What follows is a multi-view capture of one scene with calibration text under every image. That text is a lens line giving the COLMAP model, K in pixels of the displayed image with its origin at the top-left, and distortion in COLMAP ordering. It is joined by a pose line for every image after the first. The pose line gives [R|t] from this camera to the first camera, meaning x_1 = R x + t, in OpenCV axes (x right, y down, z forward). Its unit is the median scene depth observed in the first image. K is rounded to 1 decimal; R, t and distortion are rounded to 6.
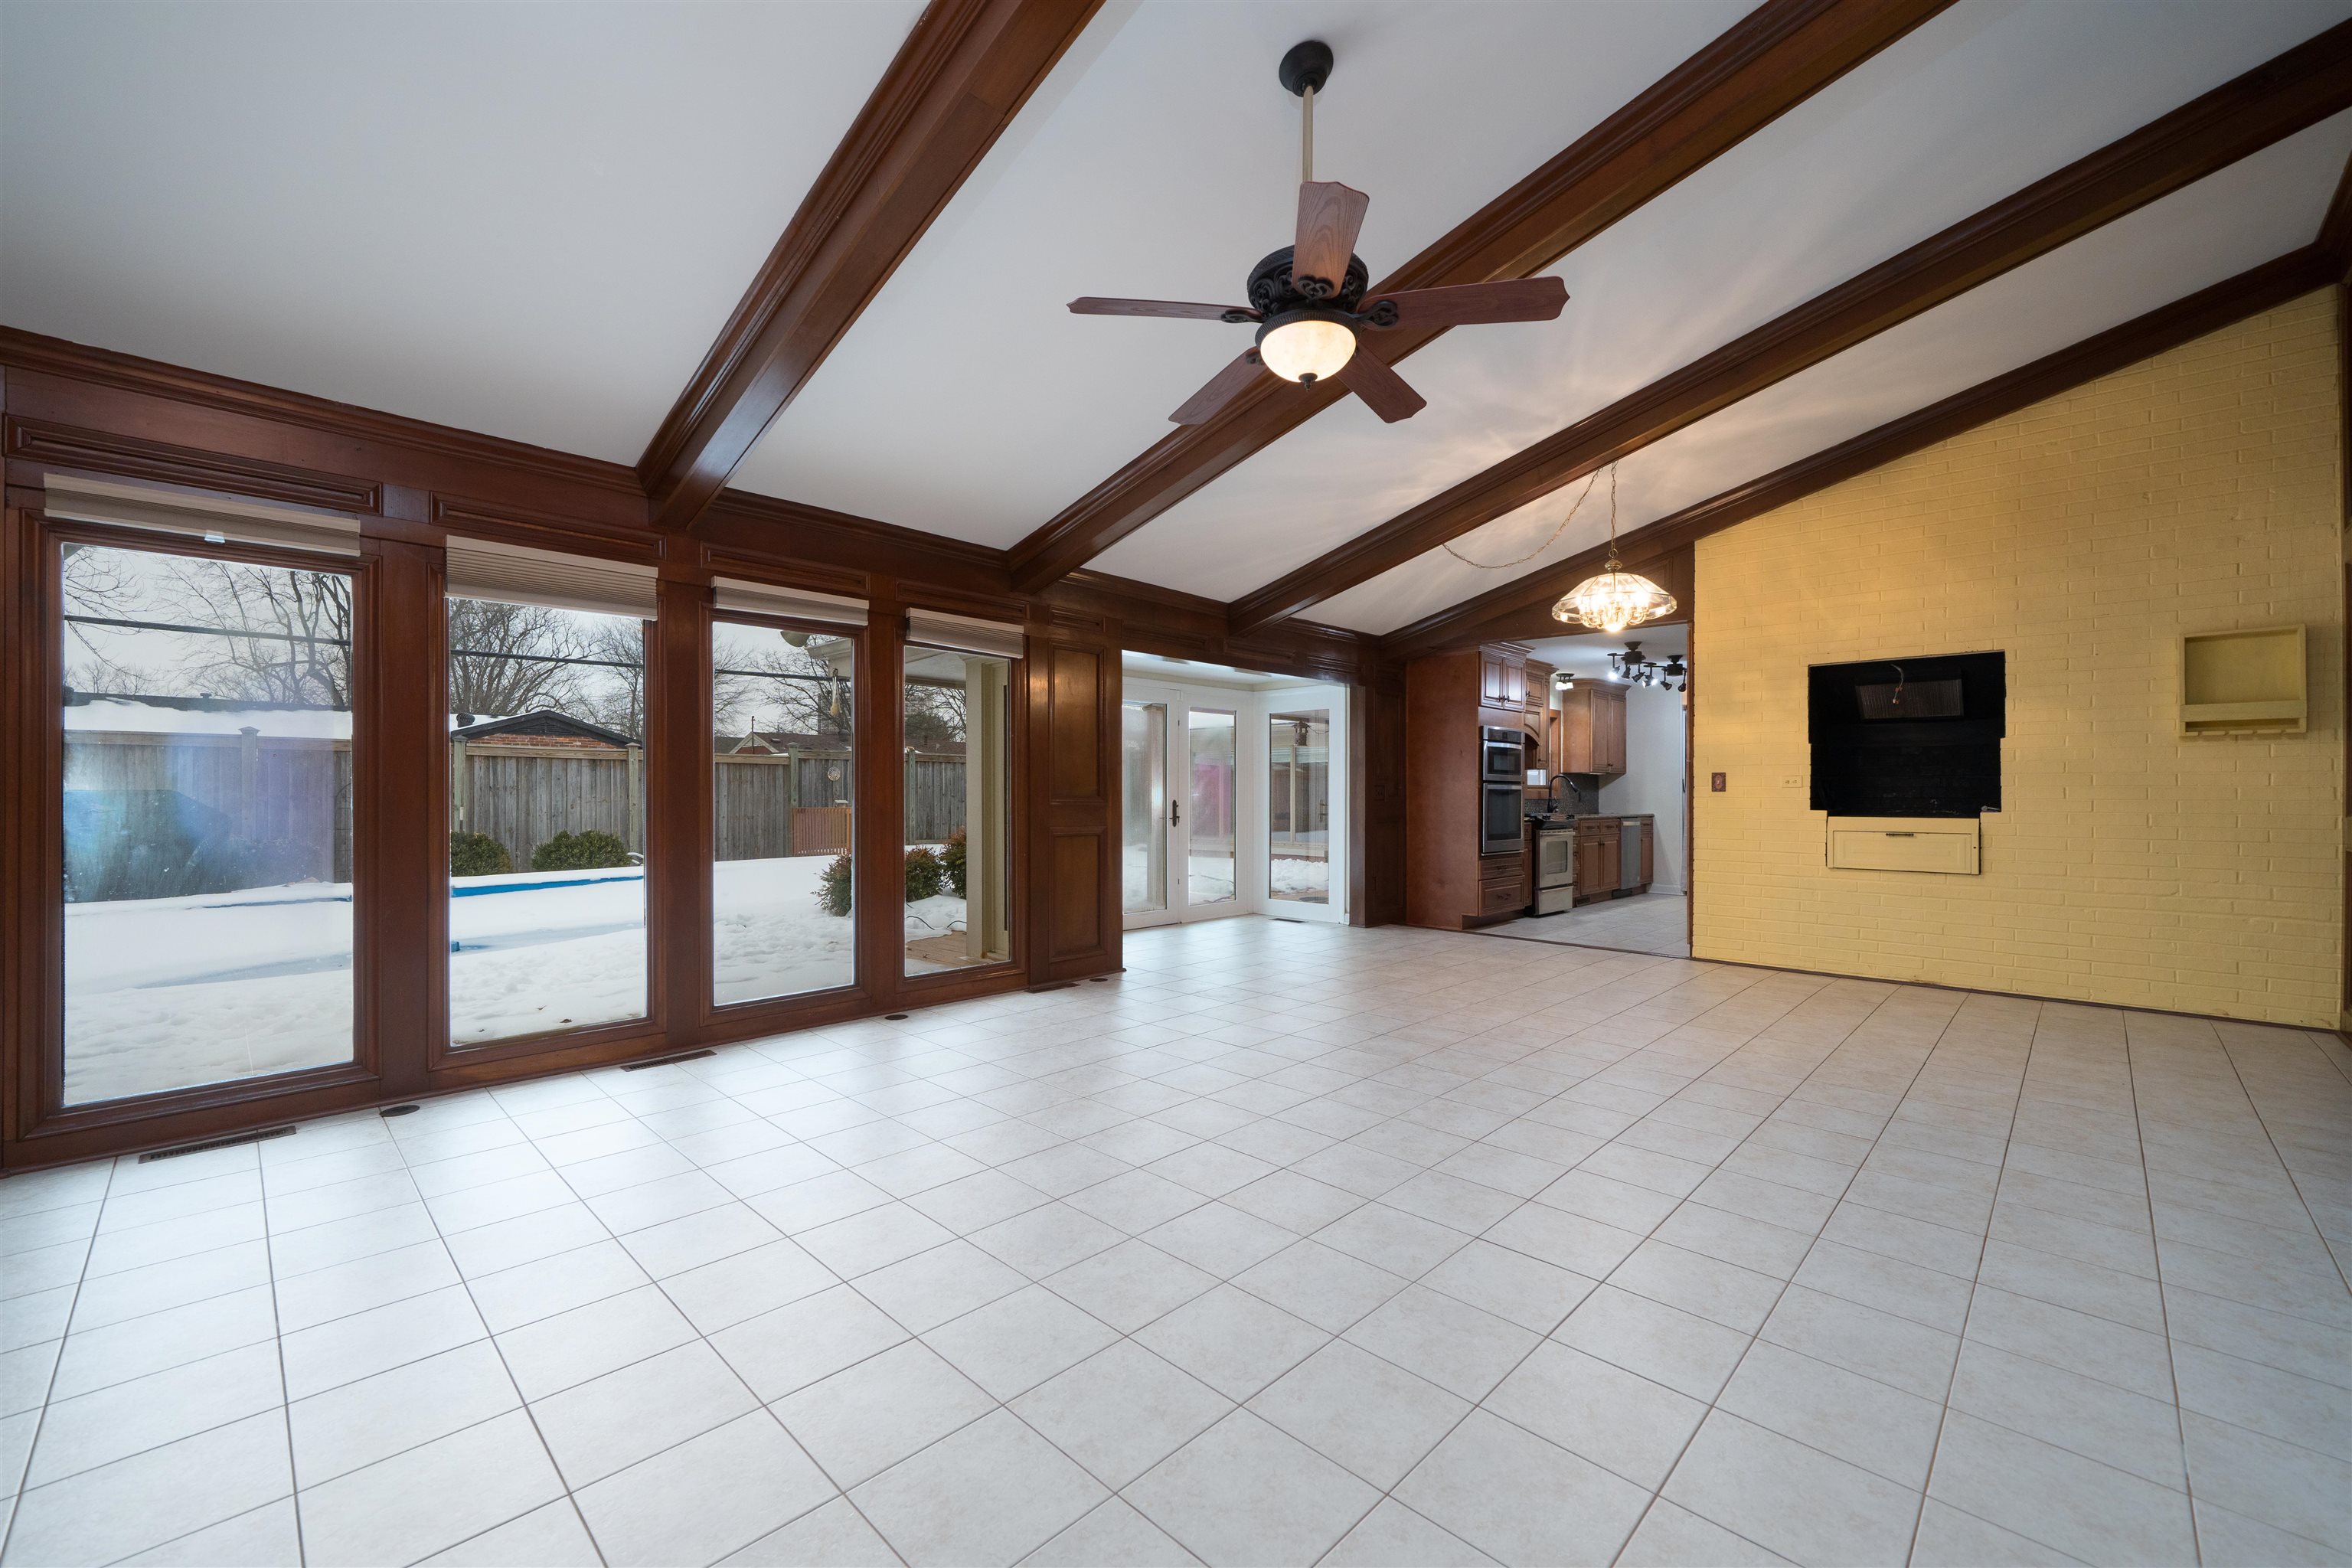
lens RADIAL K [[934.5, 0, 1168.6], [0, 934.5, 796.2], [0, 0, 1]] dist [-0.000691, -0.000123]
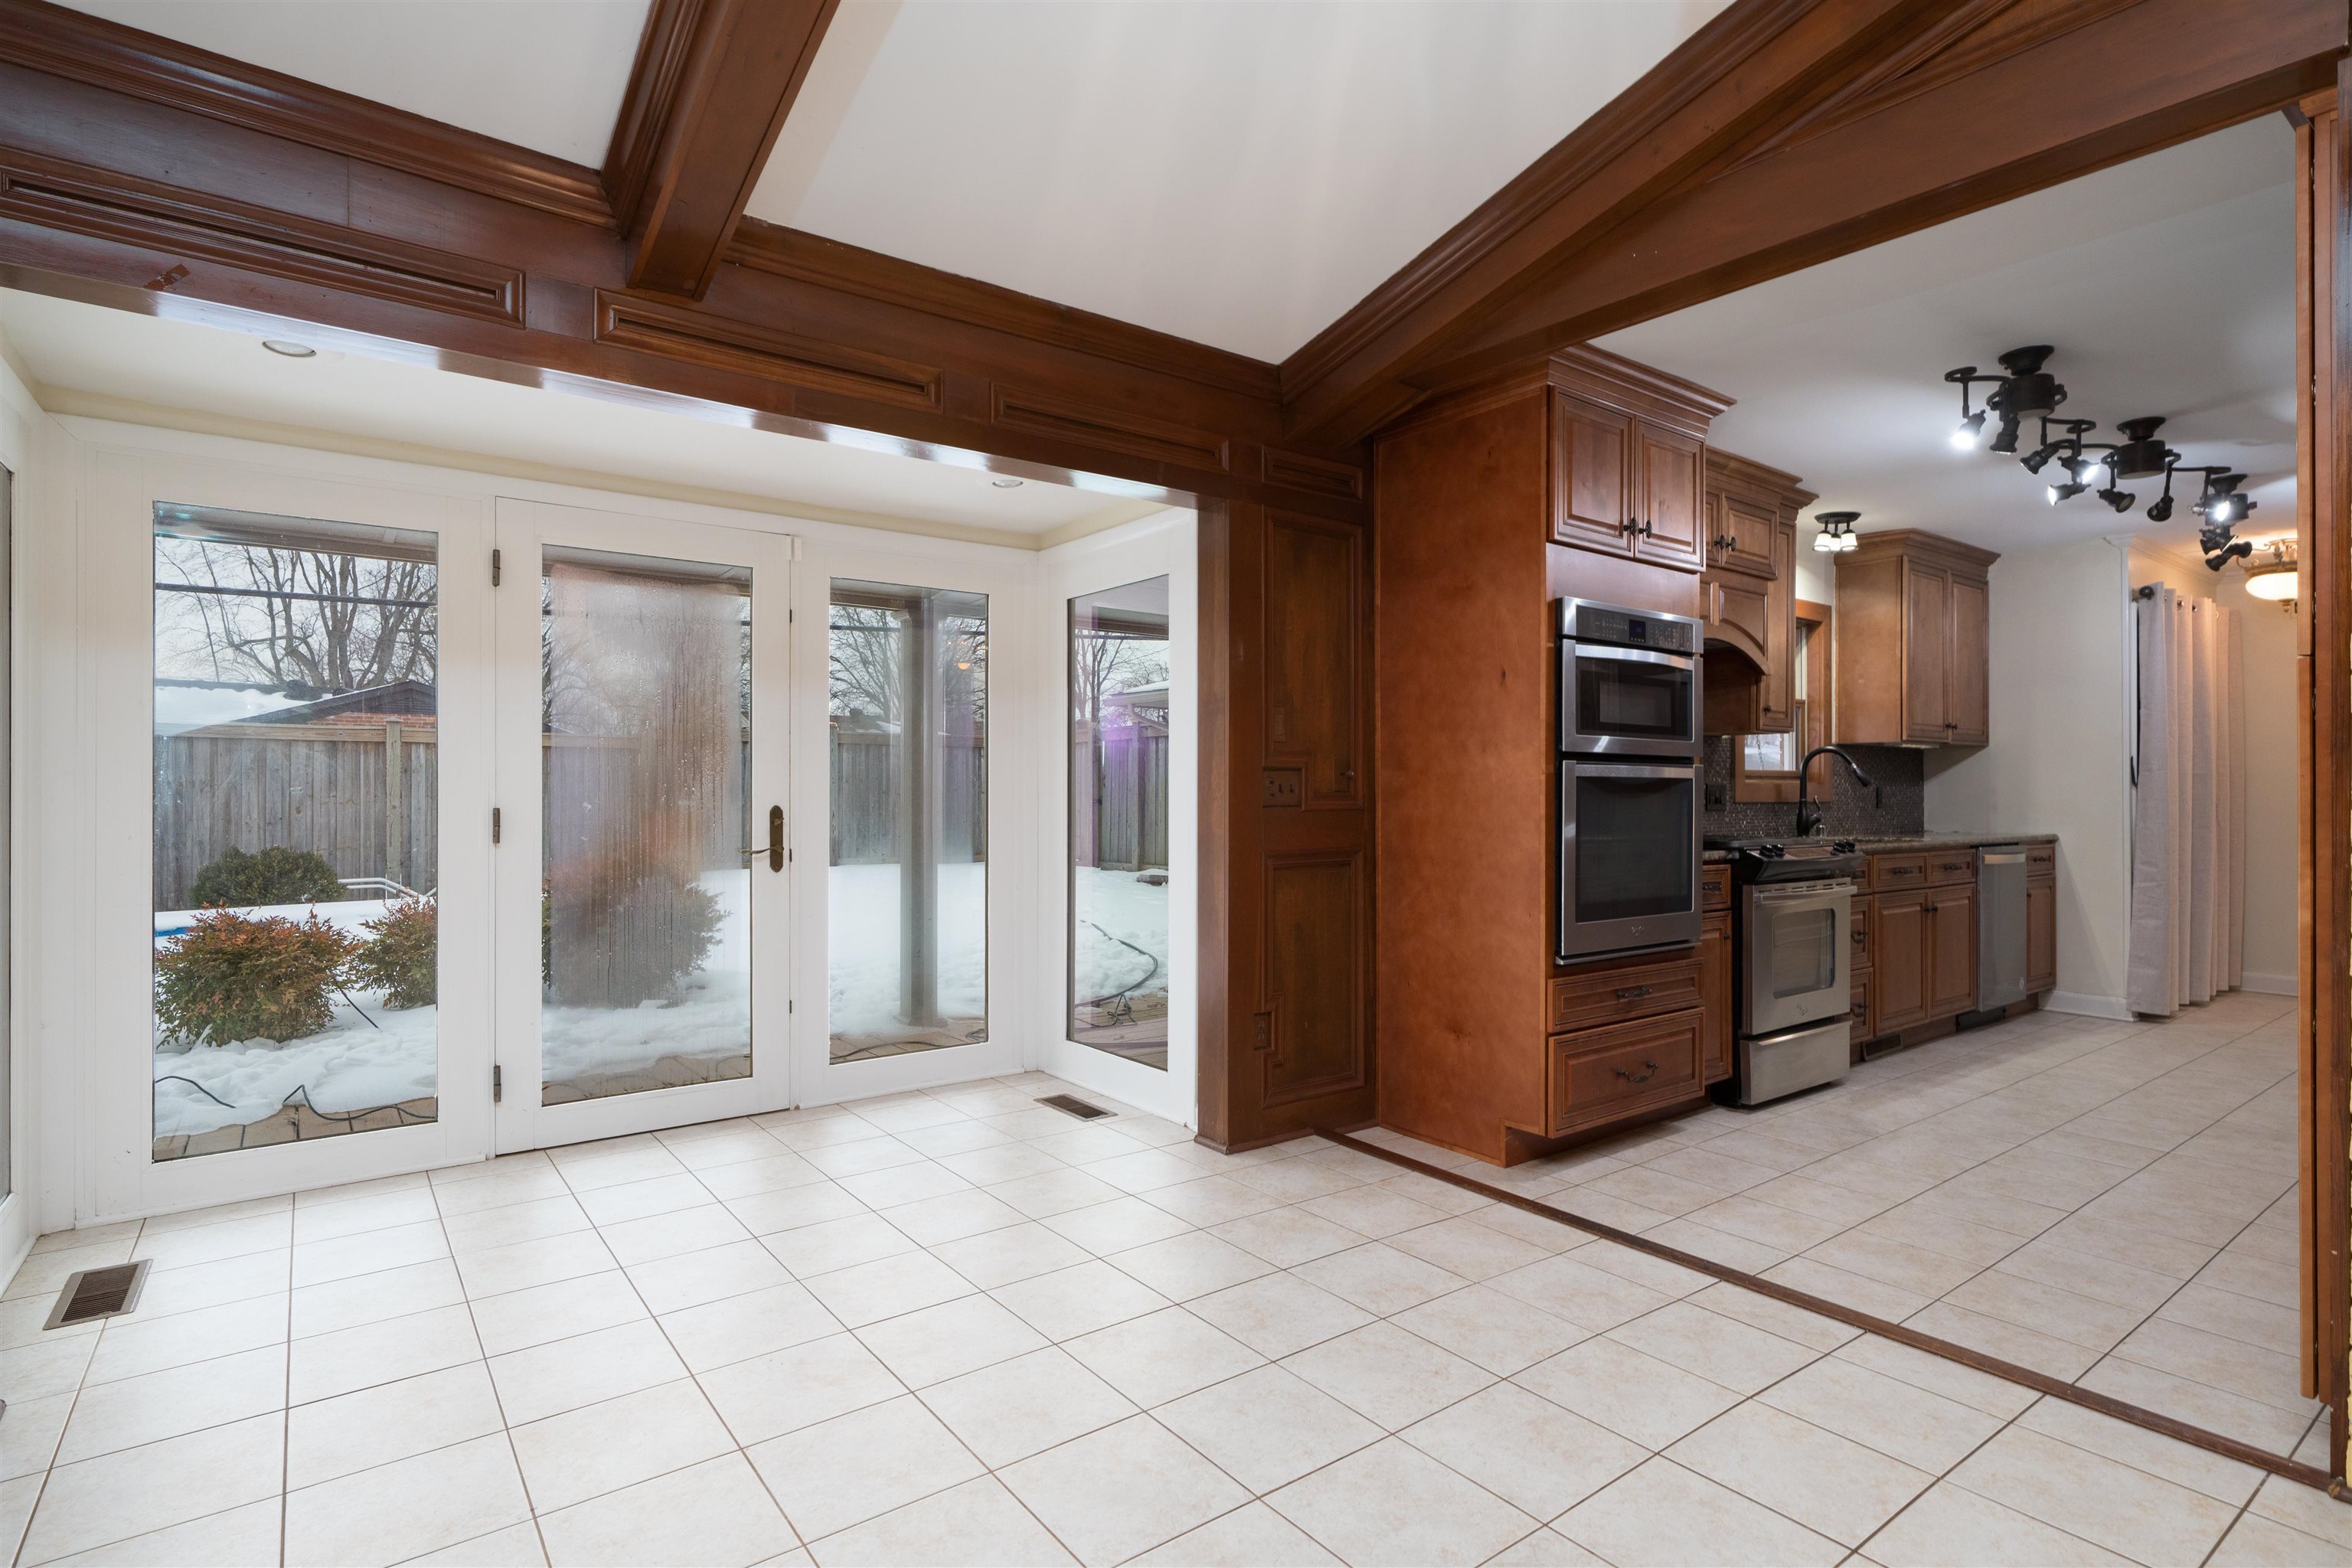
lens RADIAL K [[1148.5, 0, 1166.2], [0, 1148.5, 793.0], [0, 0, 1]] dist [-0.001455, -0.000103]
pose [[0.987895, 0.000273, -0.155122, 0.242242], [-0.000452, 0.999999, -0.001119, -0.000798], [0.155122, 0.001176, 0.987895, 0.517541]]
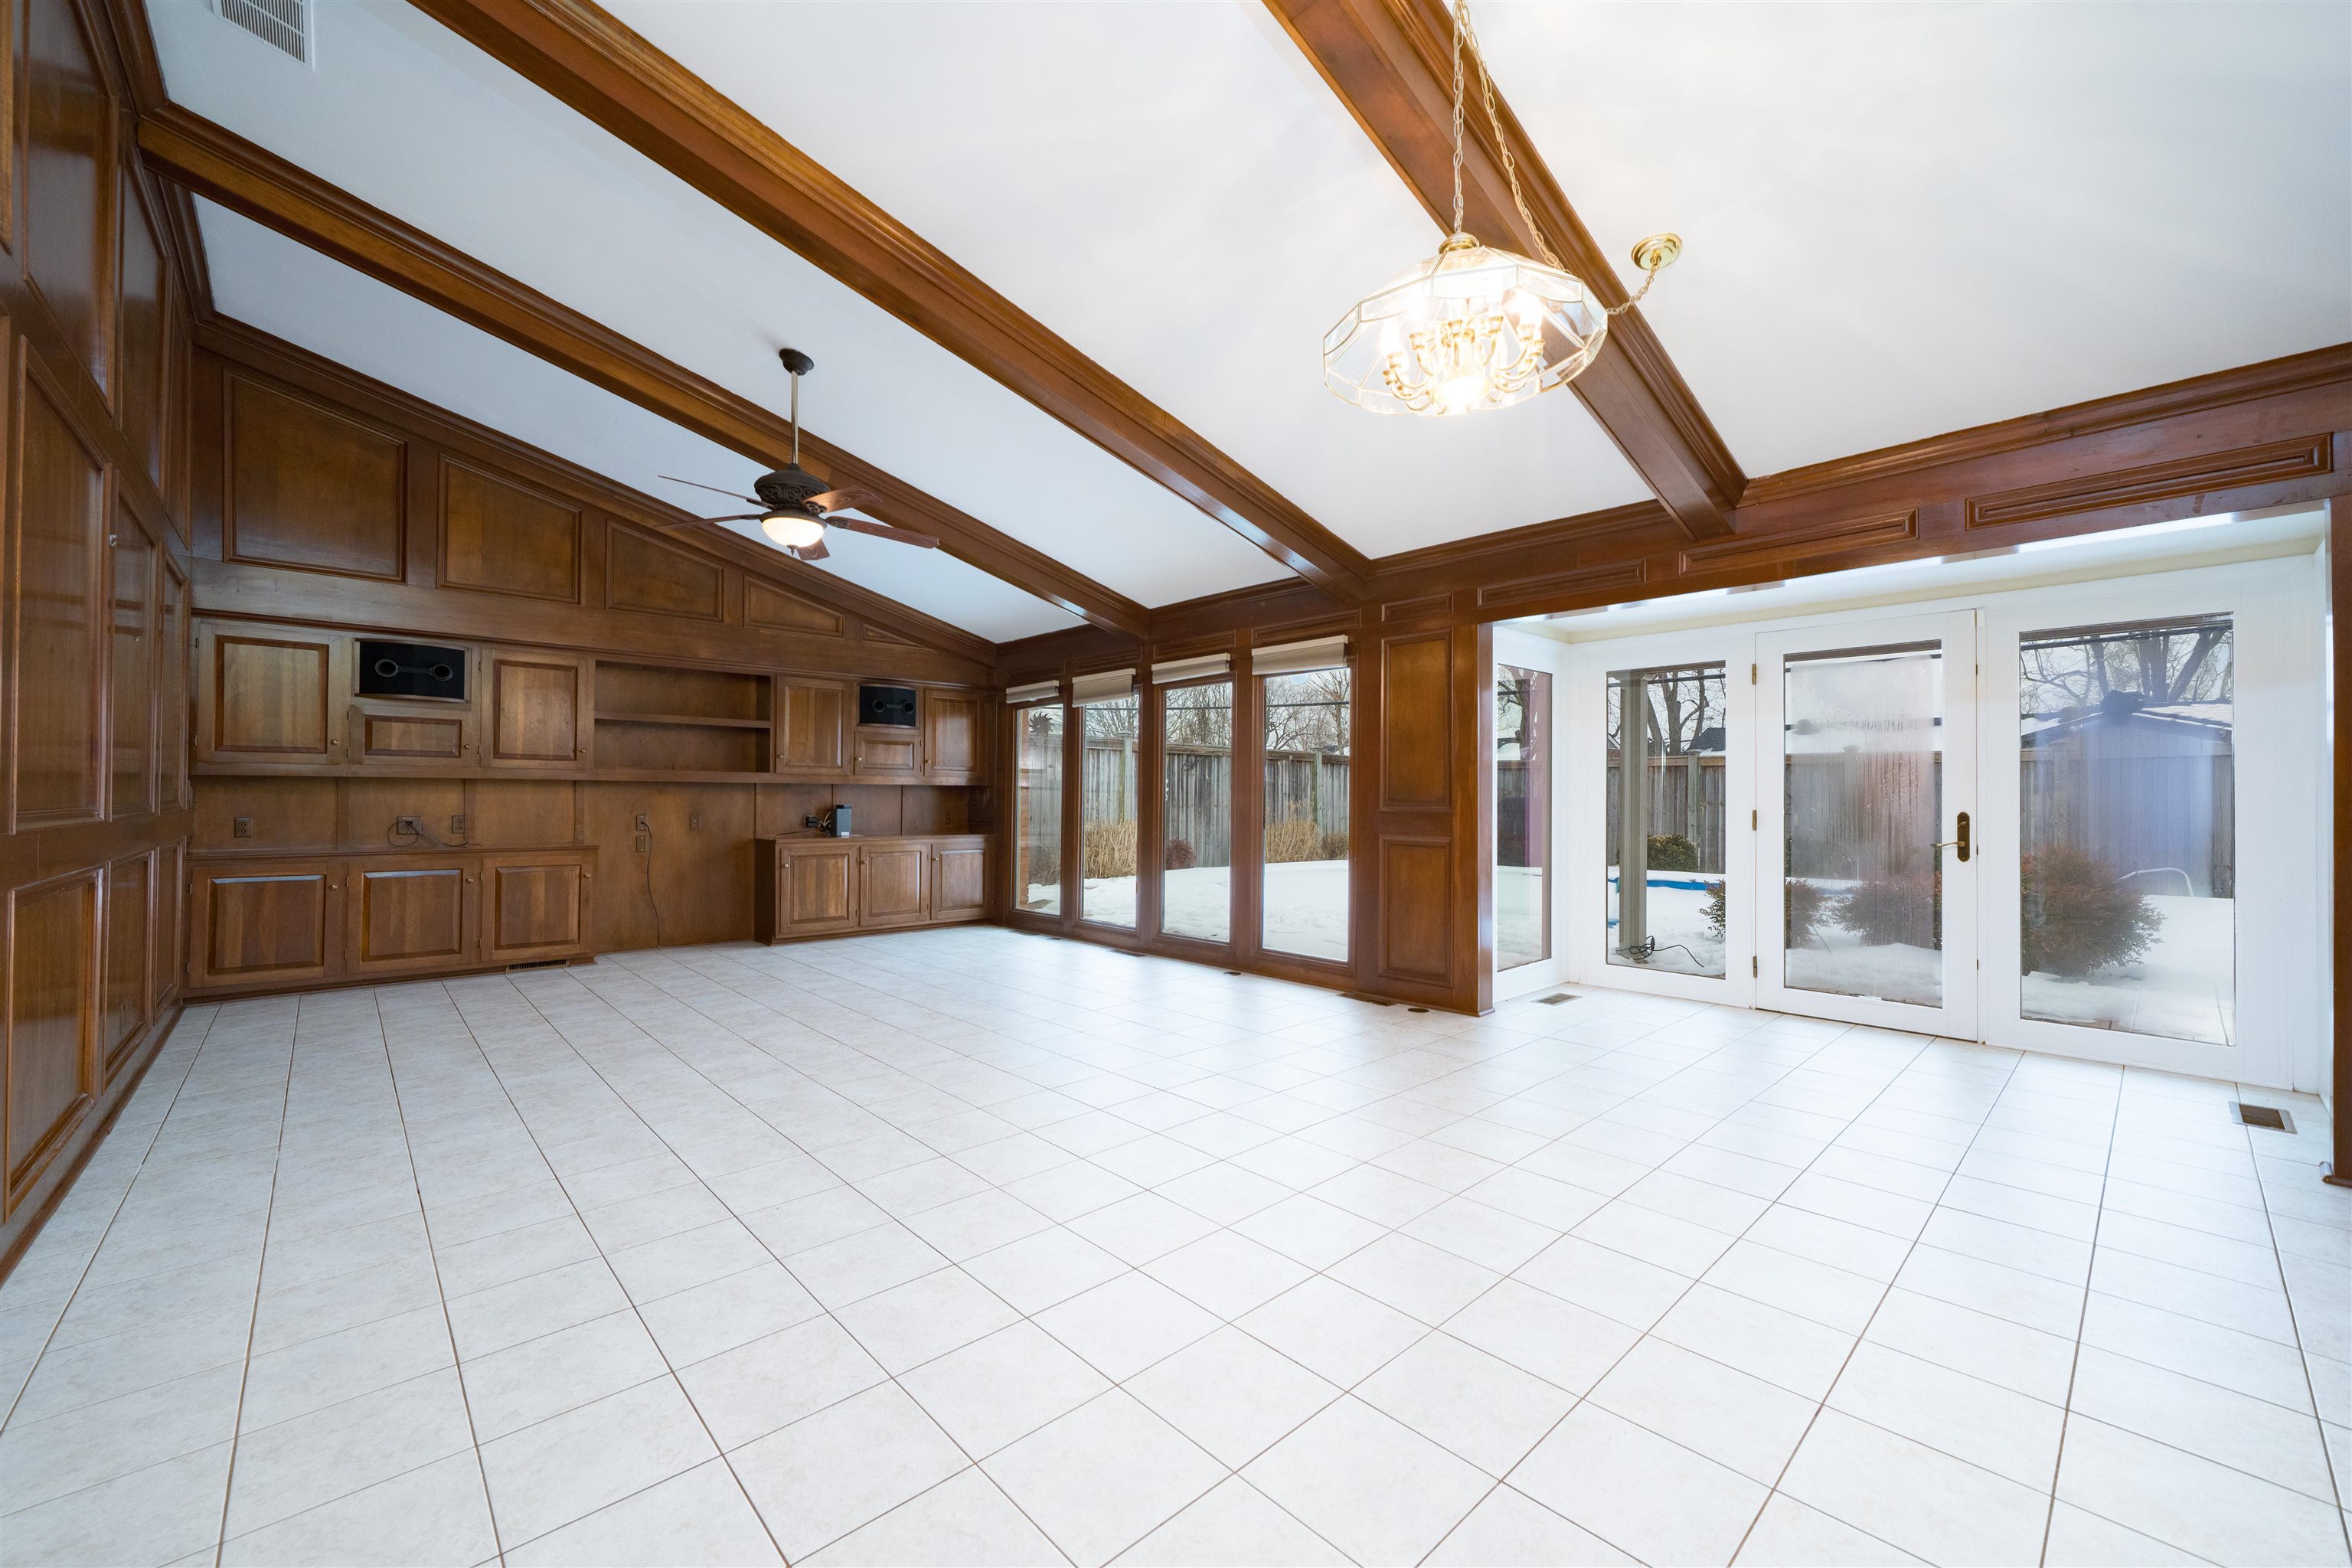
lens RADIAL K [[916.8, 0, 1176.1], [0, 916.8, 795.3], [0, 0, 1]] dist [-0.002479, 0.000100]
pose [[-0.043728, -0.005551, -0.999028, 0.541062], [-0.005410, 0.999971, -0.005320, -0.000016], [0.999029, 0.005173, -0.043757, 0.546584]]
